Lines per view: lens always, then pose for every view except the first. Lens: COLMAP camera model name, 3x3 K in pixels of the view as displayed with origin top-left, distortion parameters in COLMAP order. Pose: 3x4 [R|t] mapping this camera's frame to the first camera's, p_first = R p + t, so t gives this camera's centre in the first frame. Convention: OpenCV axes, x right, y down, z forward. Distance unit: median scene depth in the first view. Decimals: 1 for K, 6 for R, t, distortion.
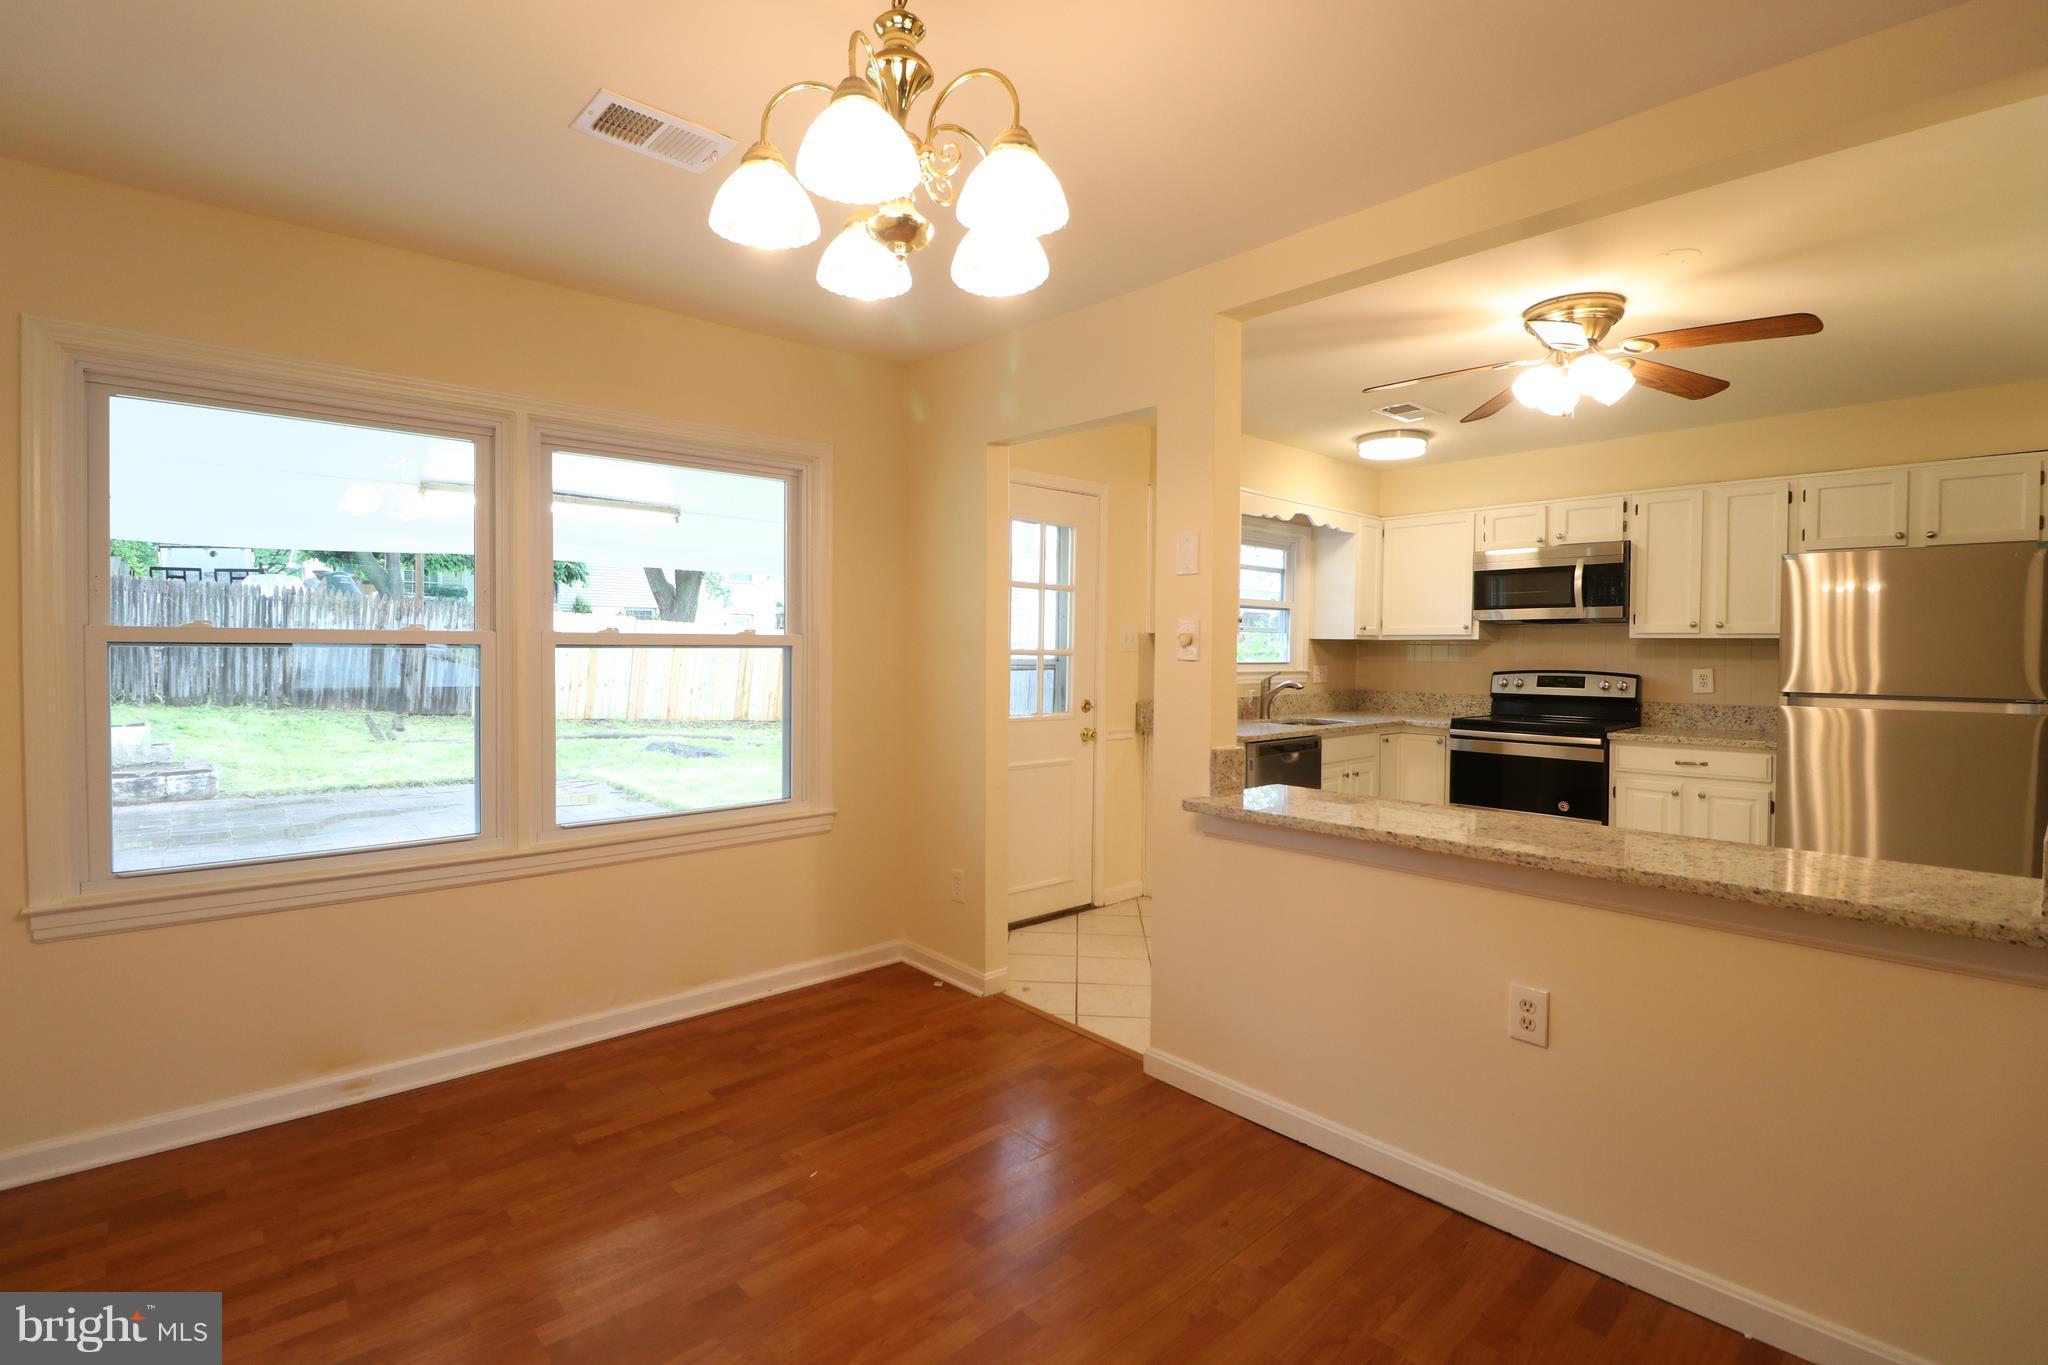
lens RADIAL K [[941.1, 0, 1016.9], [0, 941.1, 670.2], [0, 0, 1]] dist [0.000569, -0.014672]
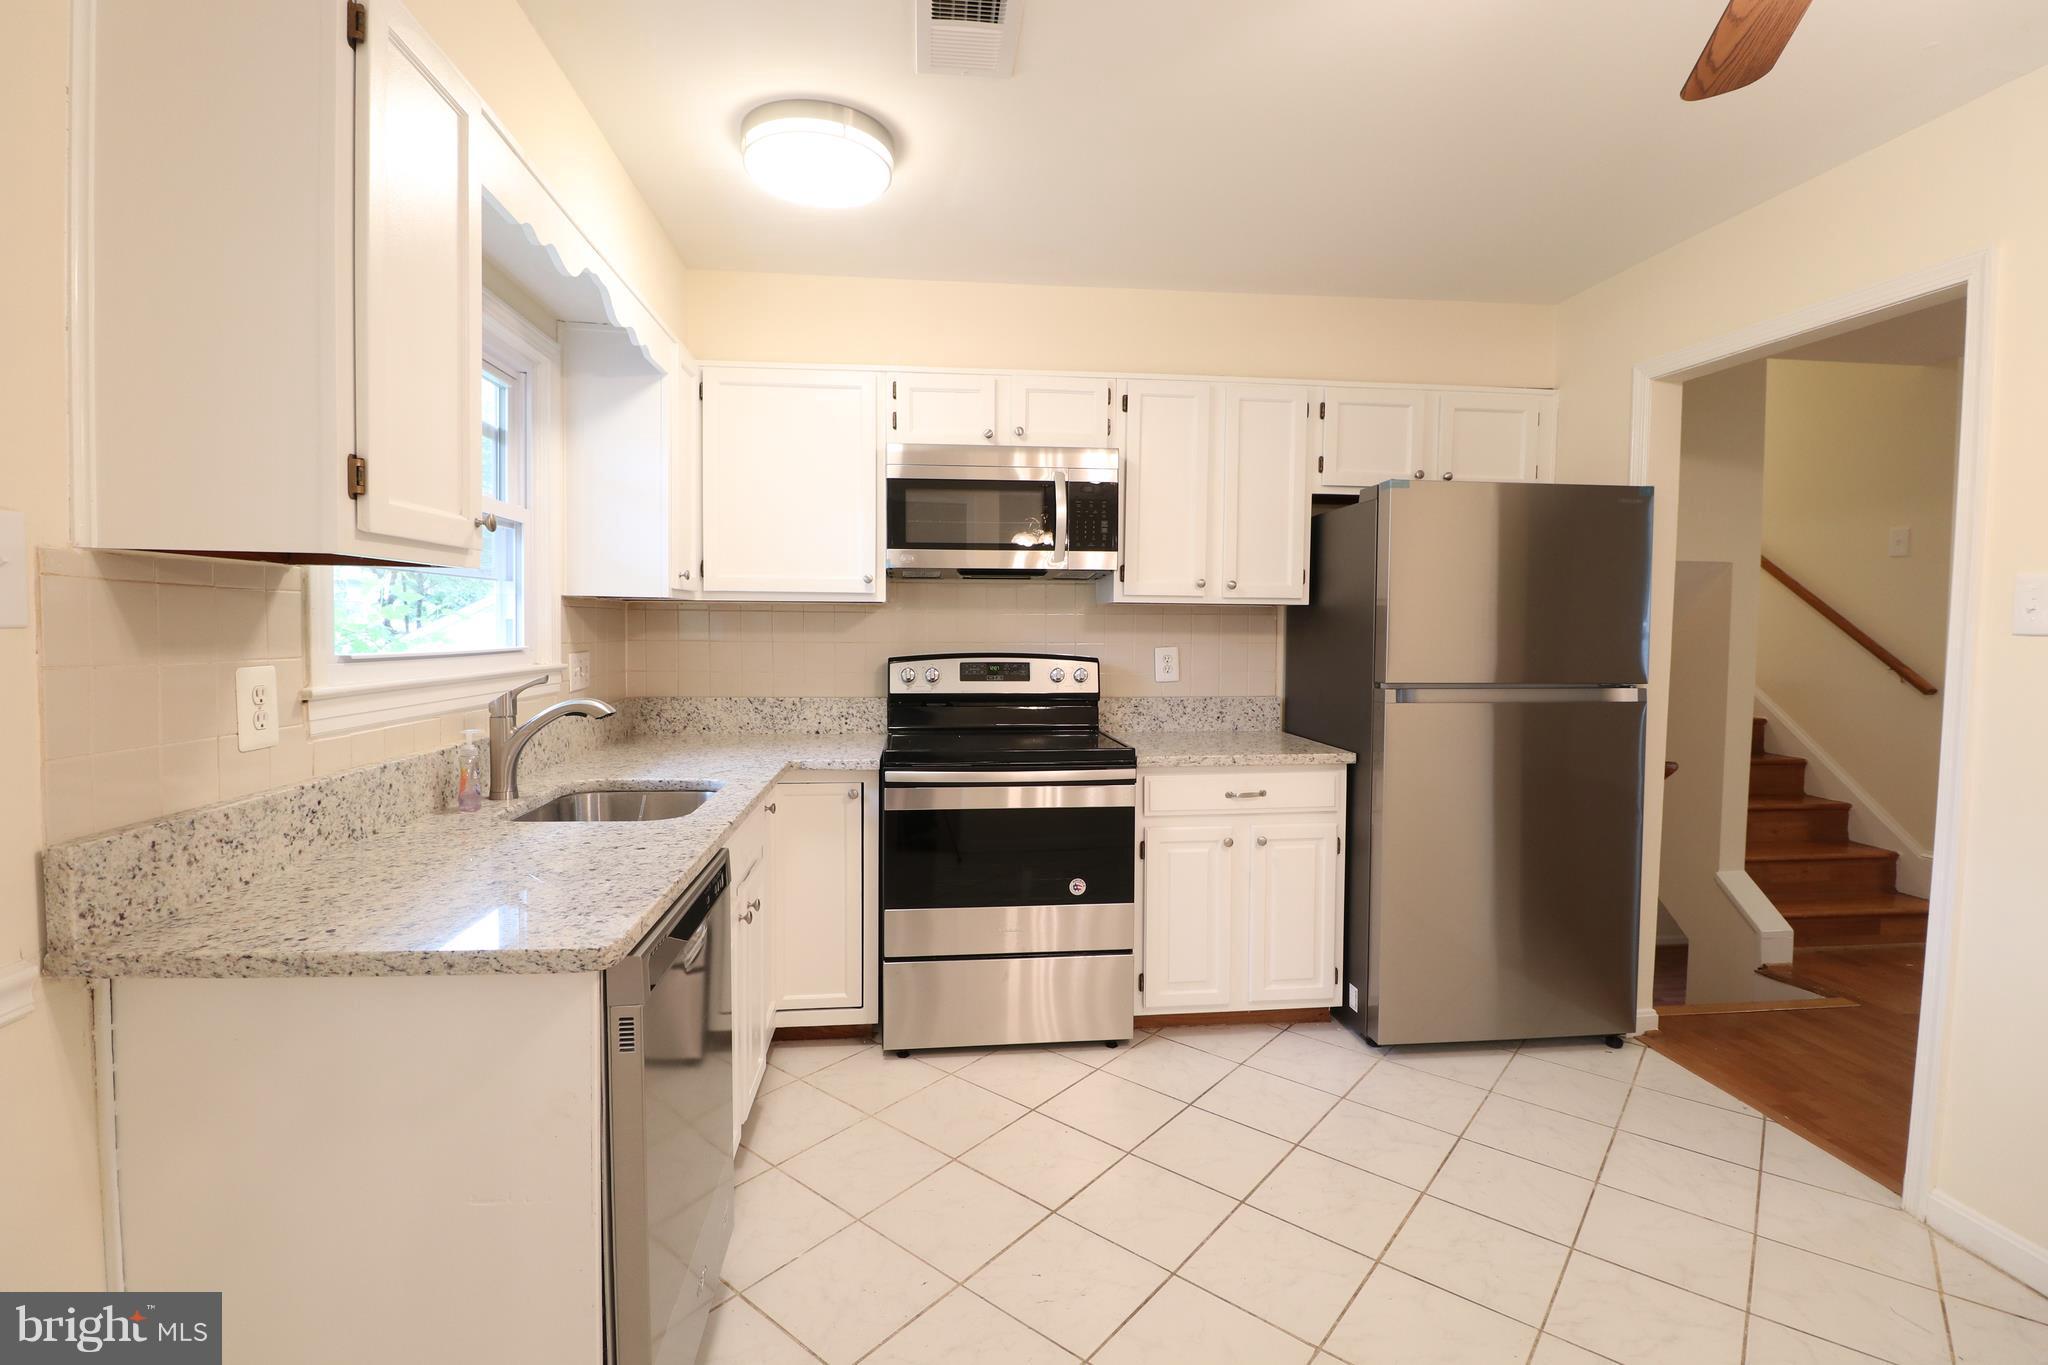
lens RADIAL K [[941.1, 0, 1016.9], [0, 941.1, 670.2], [0, 0, 1]] dist [0.000569, -0.014672]
pose [[0.587238, -0.041419, 0.808354, 0.086353], [0.015497, 0.999082, 0.039934, -0.014426], [-0.809266, -0.010924, 0.587341, 0.669751]]
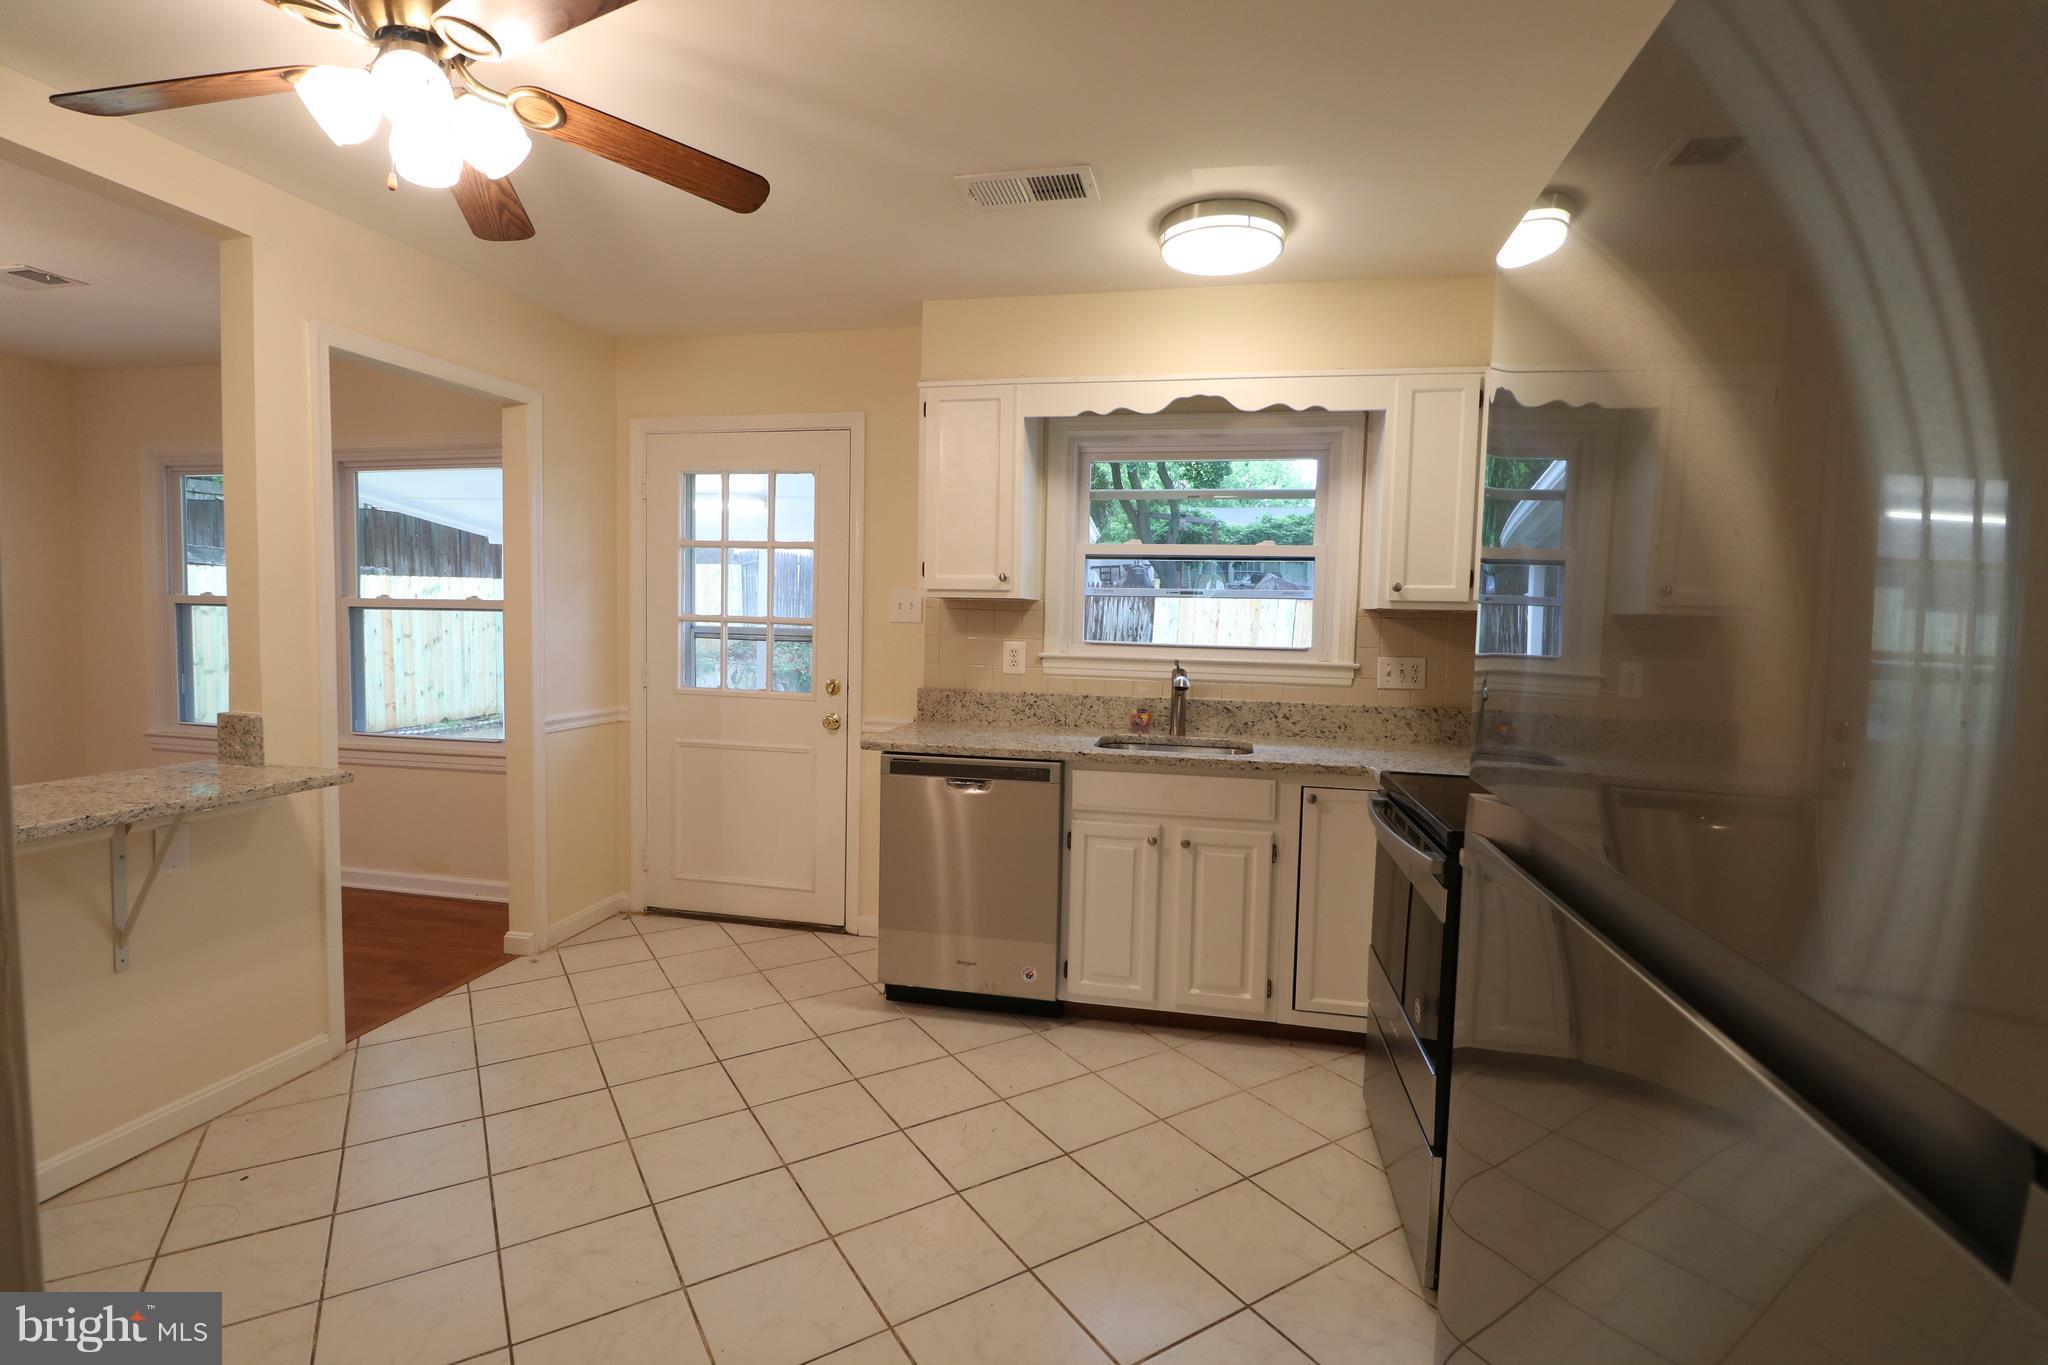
lens RADIAL K [[941.1, 0, 1016.9], [0, 941.1, 670.2], [0, 0, 1]] dist [0.000569, -0.014672]
pose [[0.586221, 0.047979, -0.808729, 0.782698], [-0.036850, 0.998791, 0.032543, -0.008910], [0.809312, 0.010724, 0.587281, 0.603053]]
